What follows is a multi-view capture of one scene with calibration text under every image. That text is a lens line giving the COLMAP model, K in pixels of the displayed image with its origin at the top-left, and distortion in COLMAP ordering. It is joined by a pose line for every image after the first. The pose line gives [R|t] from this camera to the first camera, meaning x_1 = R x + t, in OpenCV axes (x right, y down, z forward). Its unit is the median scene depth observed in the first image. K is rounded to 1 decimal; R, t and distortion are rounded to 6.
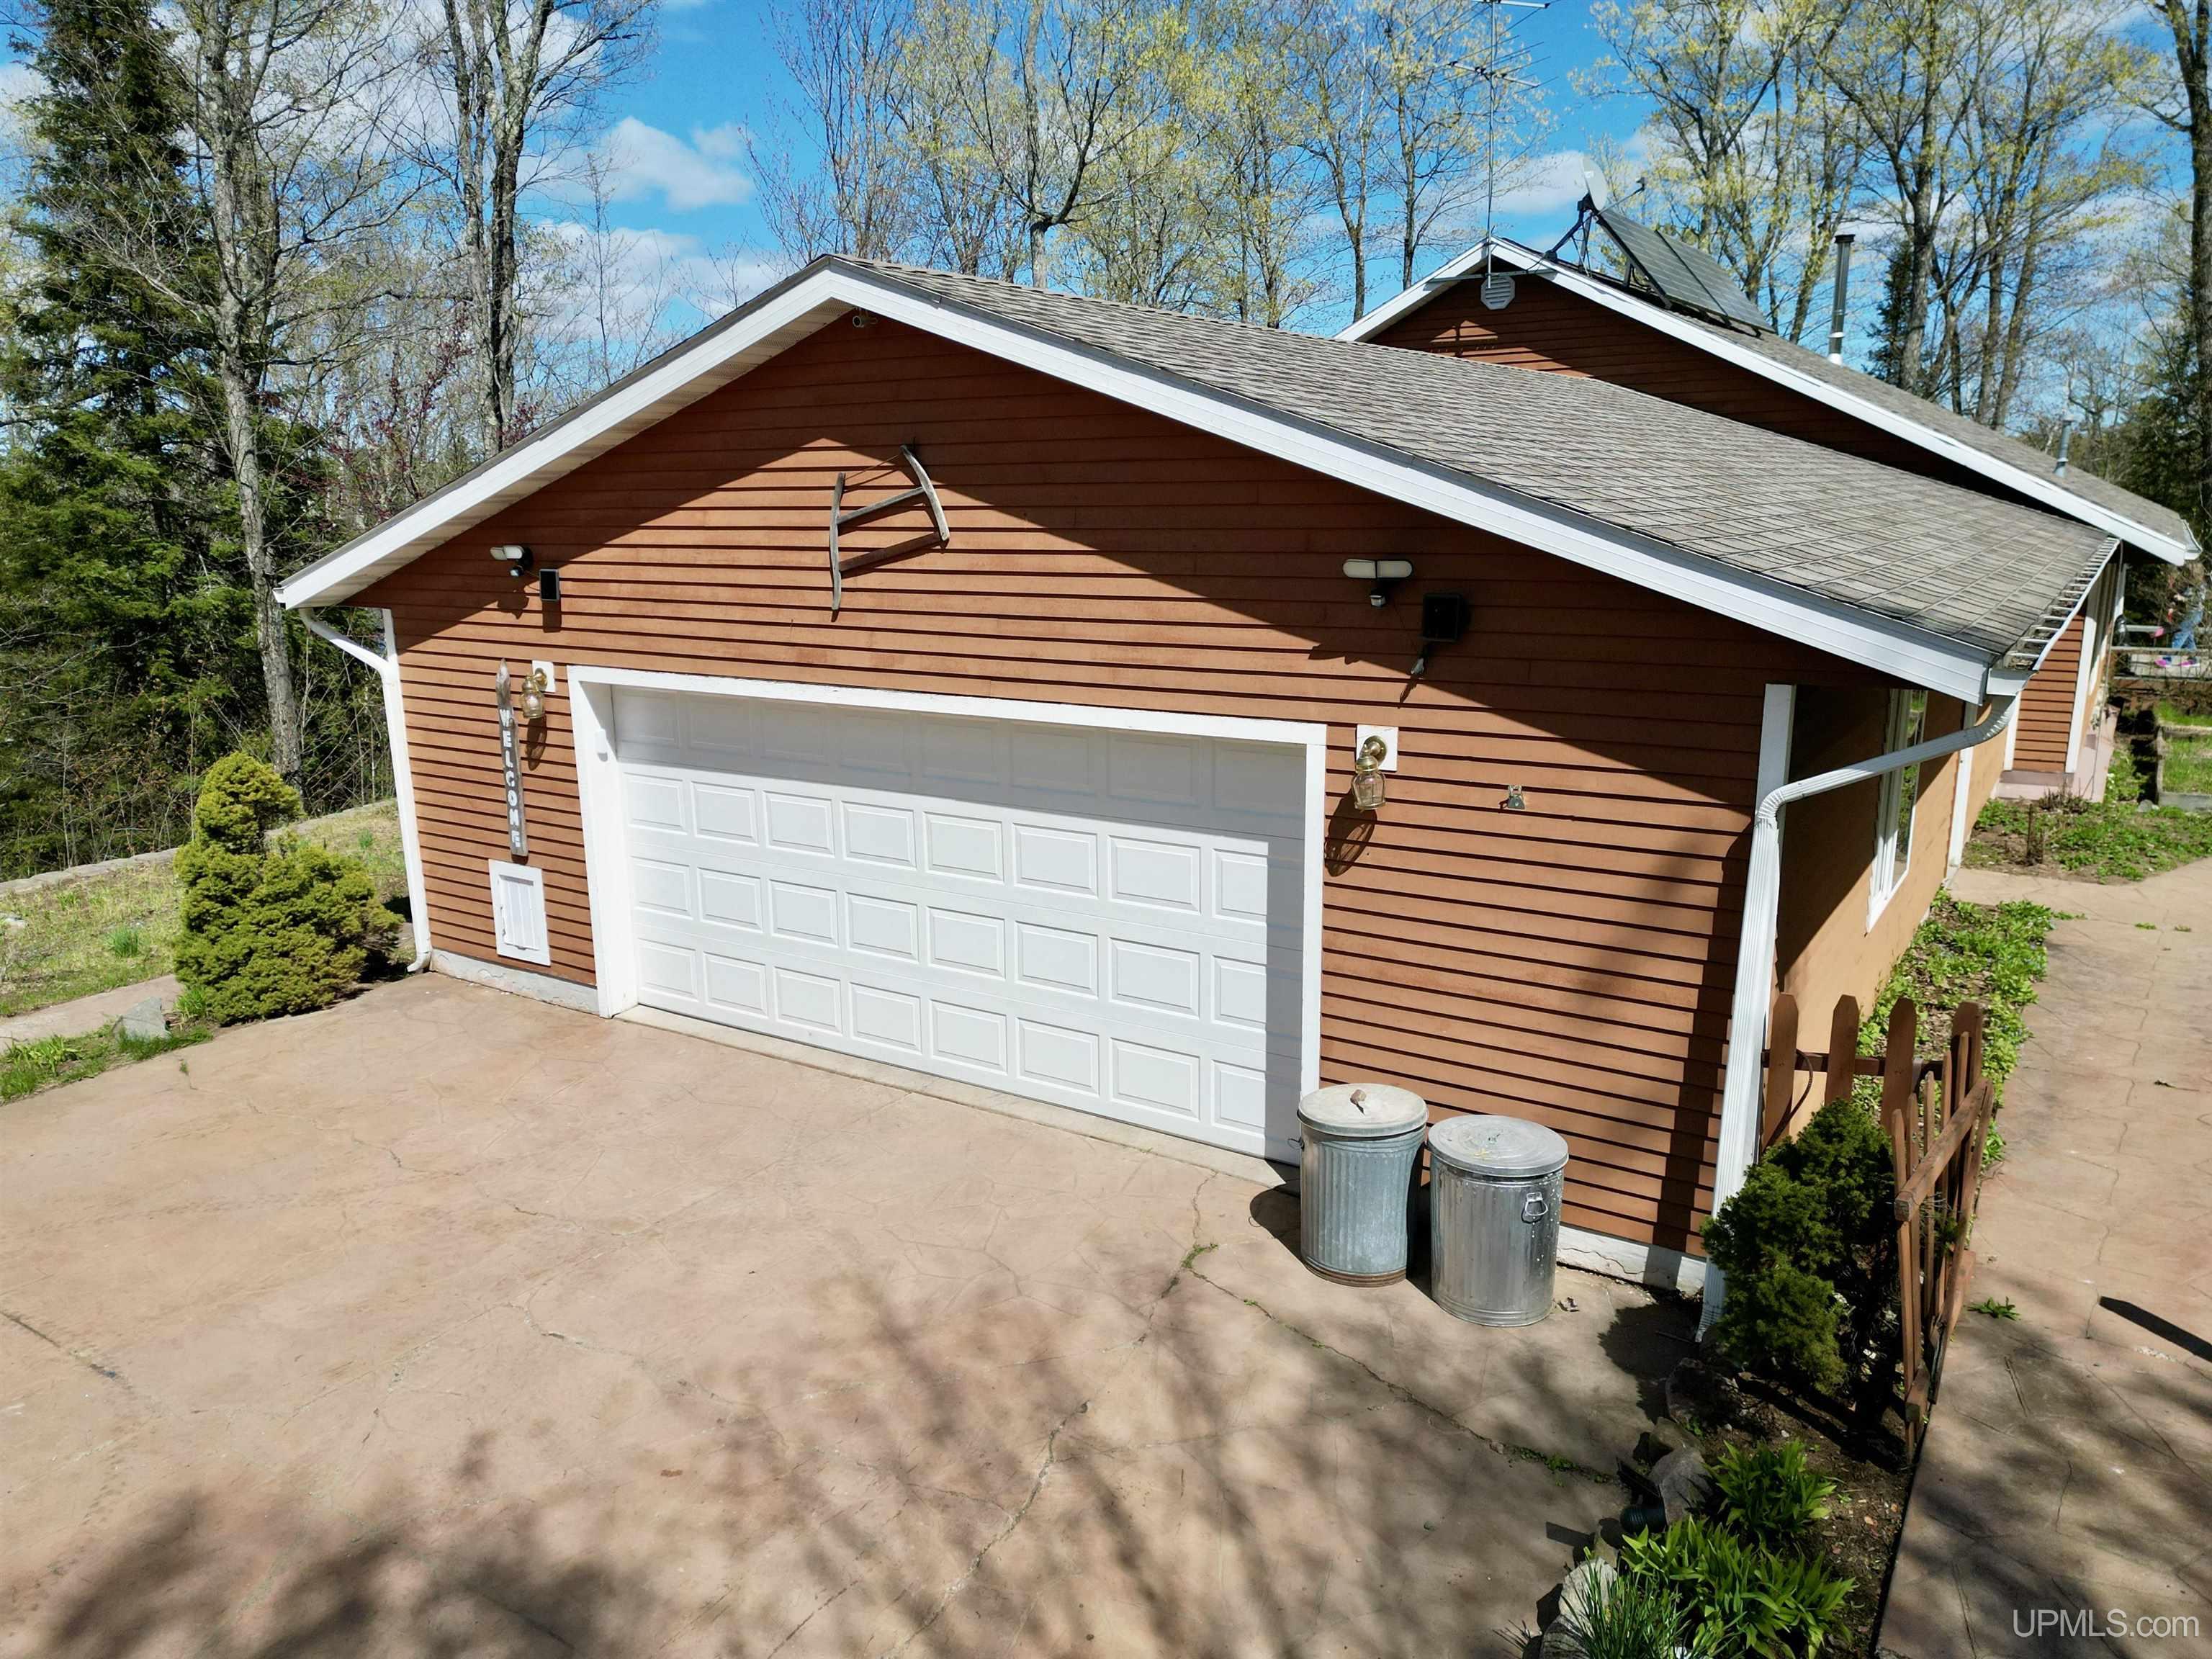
lens RADIAL K [[1541.9, 0, 1123.9], [0, 1541.9, 821.7], [0, 0, 1]] dist [0.129579, -0.117198]
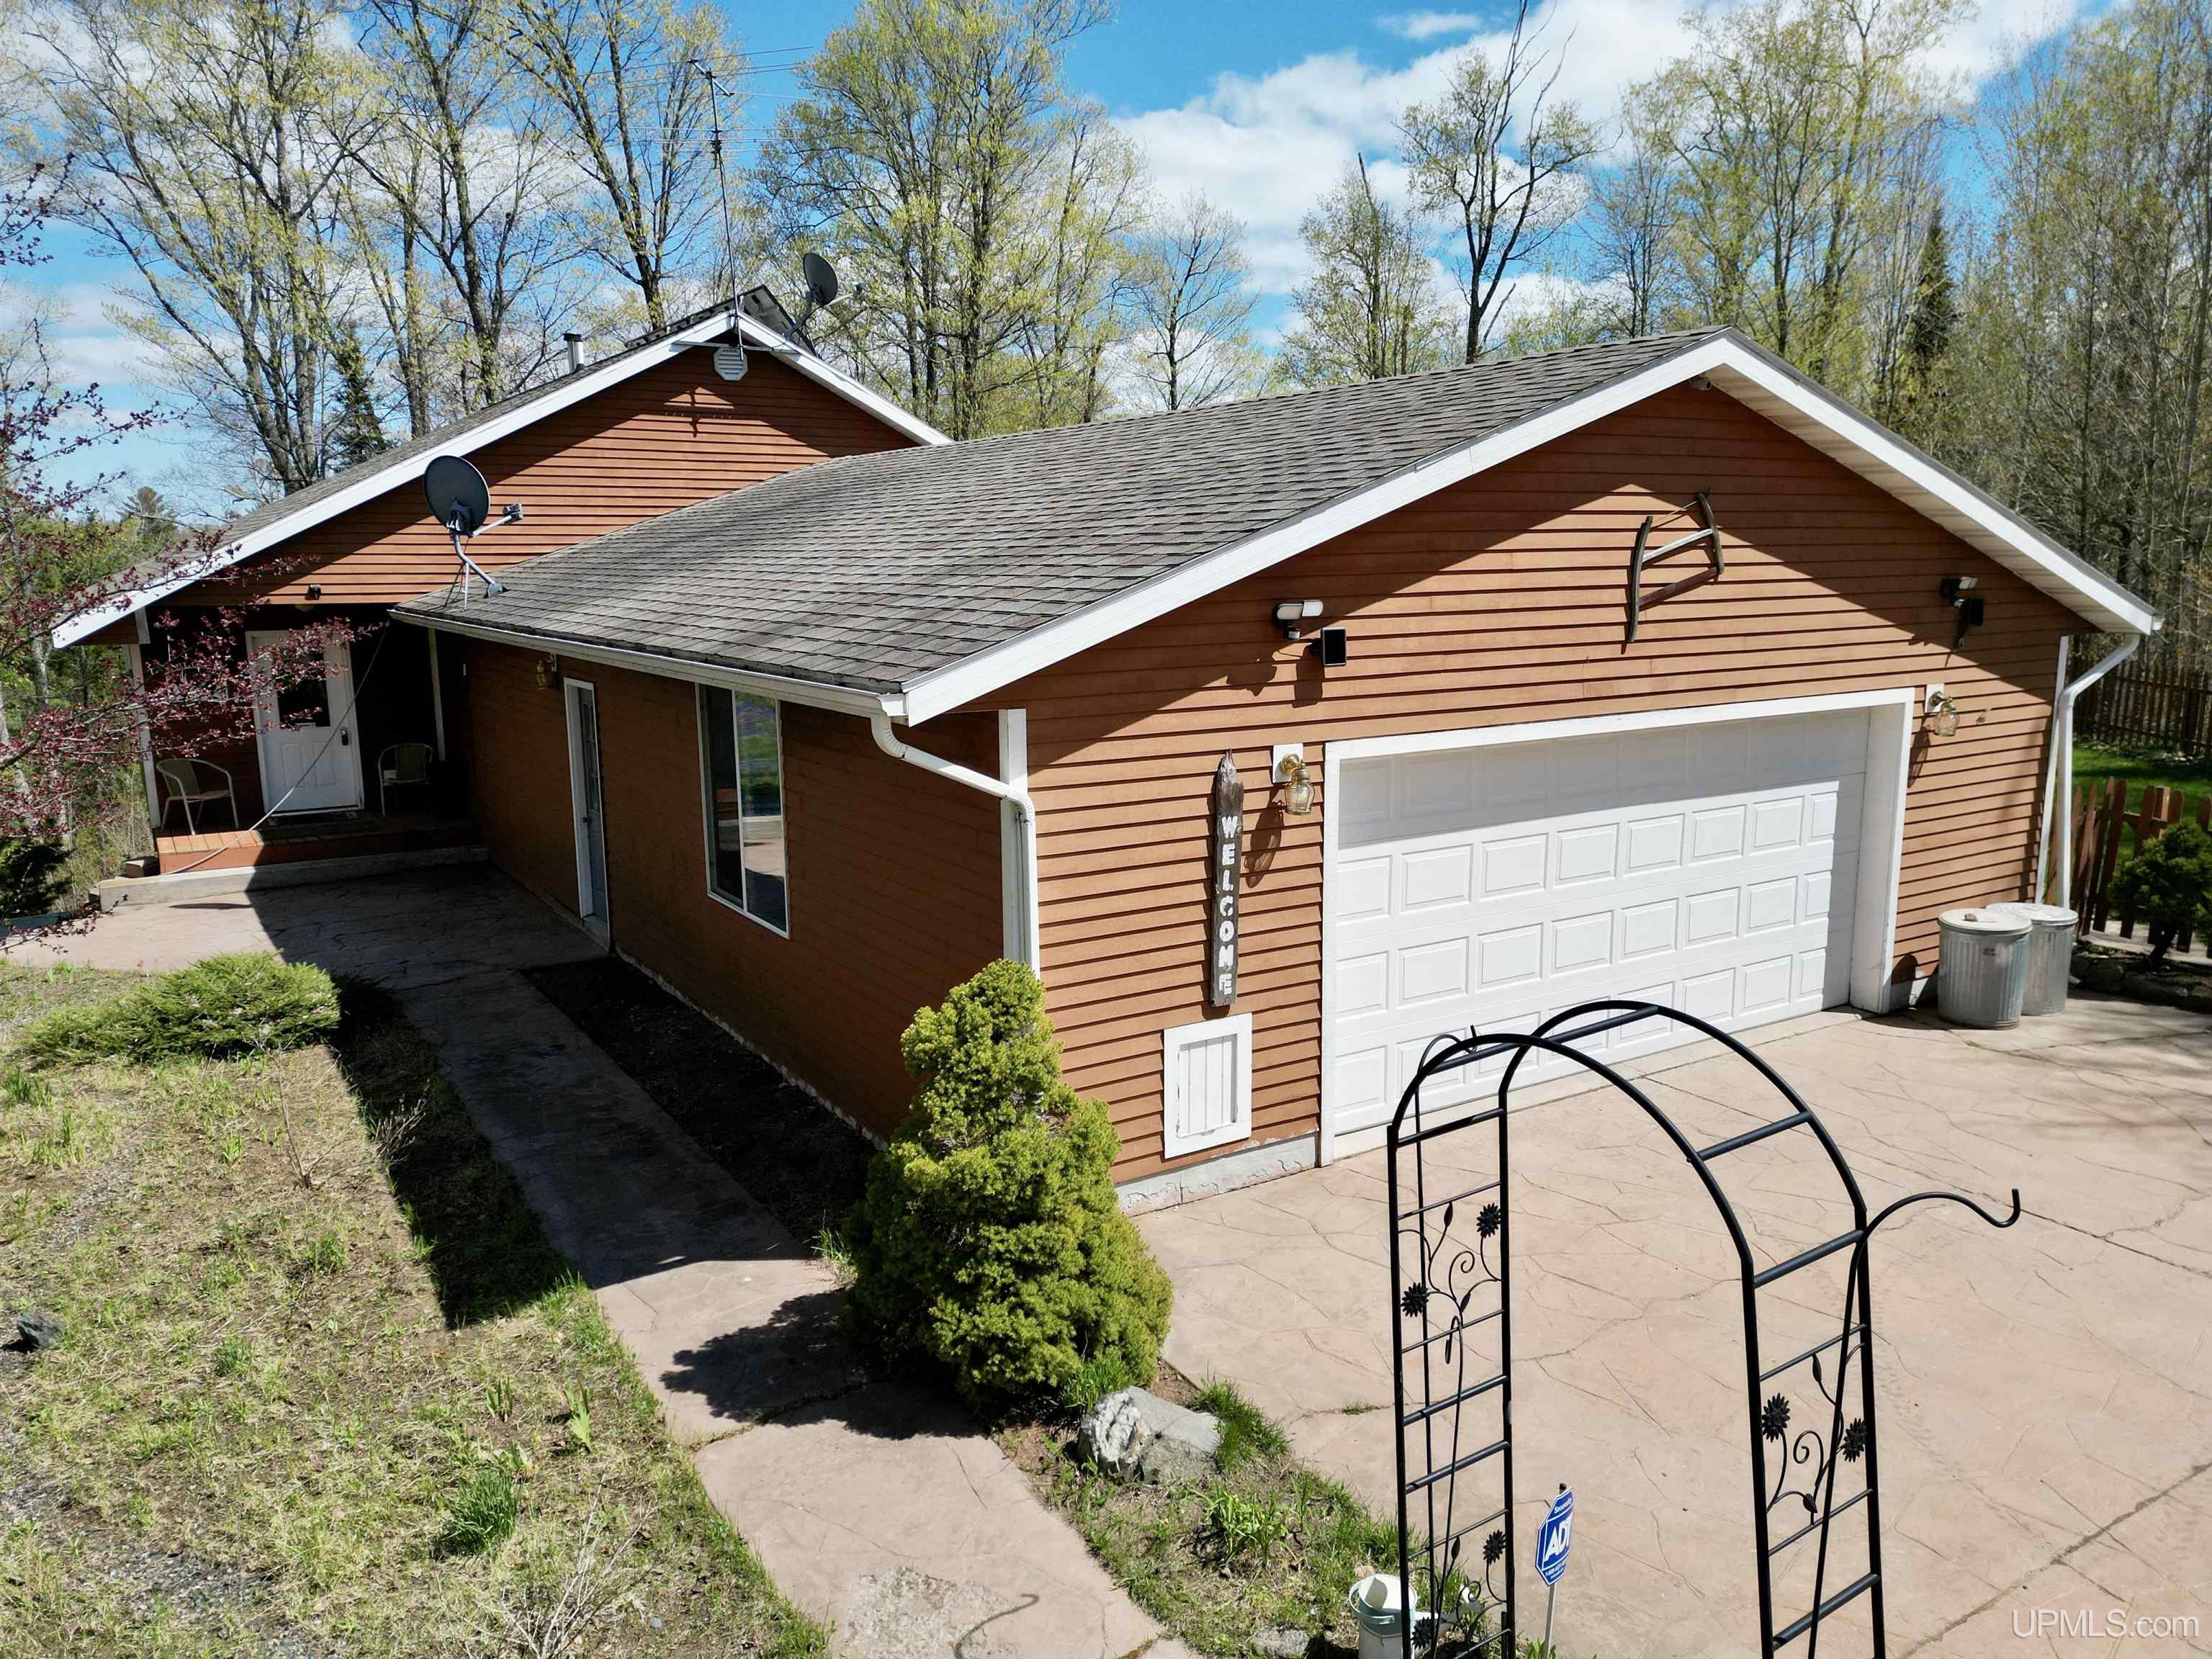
lens RADIAL K [[1539.1, 0, 1106.0], [0, 1539.1, 829.5], [0, 0, 1]] dist [0.074237, -0.059682]
pose [[0.414321, -0.148688, 0.897903, -1.330520], [0.193244, 0.978442, 0.072856, -0.159724], [-0.889379, 0.143328, 0.434122, 0.883992]]
